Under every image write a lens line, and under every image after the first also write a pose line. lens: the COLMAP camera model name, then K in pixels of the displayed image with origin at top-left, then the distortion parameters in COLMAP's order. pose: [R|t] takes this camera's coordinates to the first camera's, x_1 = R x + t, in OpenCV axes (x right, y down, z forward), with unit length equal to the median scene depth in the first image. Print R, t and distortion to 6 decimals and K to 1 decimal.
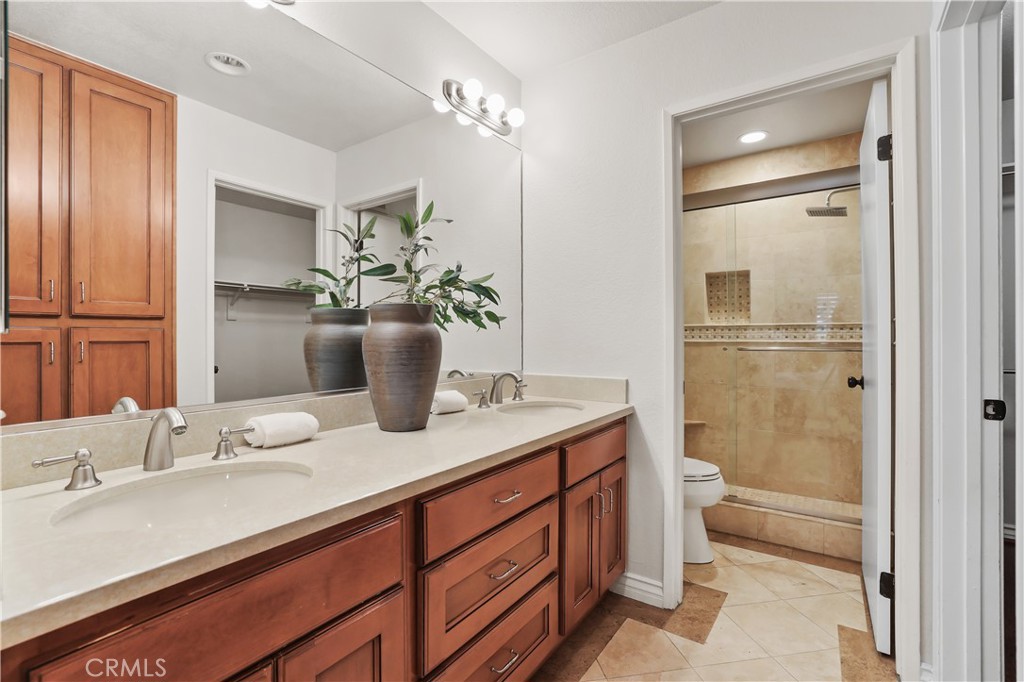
lens RADIAL K [[462.8, 0, 509.4], [0, 462.8, 339.3], [0, 0, 1]] dist [-0.000936, -0.000129]
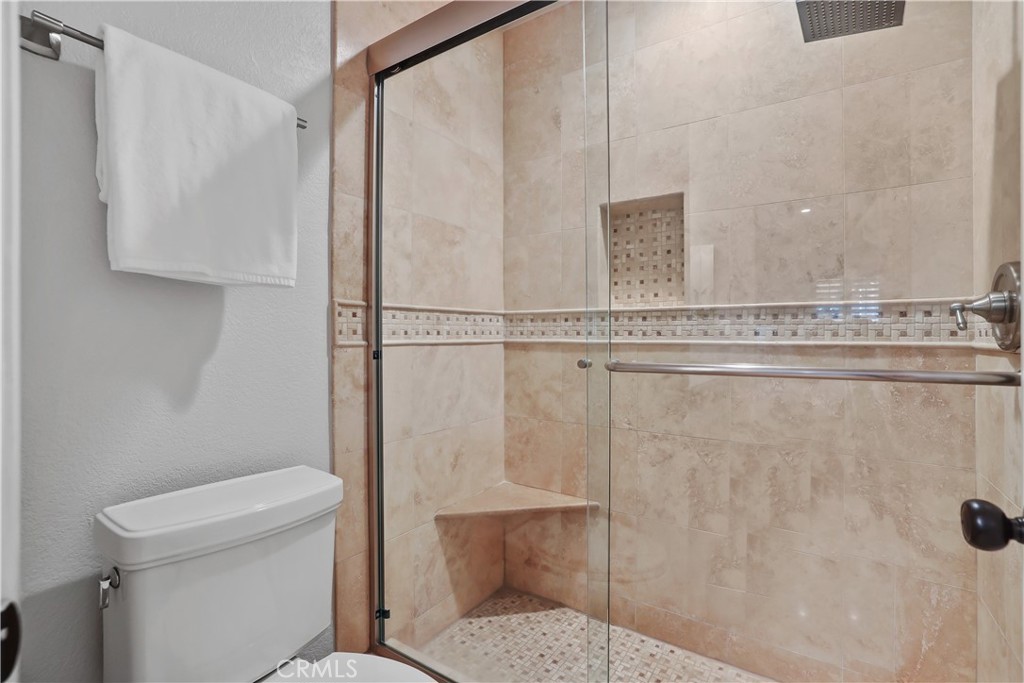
lens RADIAL K [[477.3, 0, 512.0], [0, 477.3, 341.5], [0, 0, 1]] dist [-0.004588, -0.000446]
pose [[0.999817, 0.003433, 0.018810, 0.334031], [-0.003529, 0.999981, 0.005080, 0.001537], [-0.018793, -0.005145, 0.999810, 0.511053]]
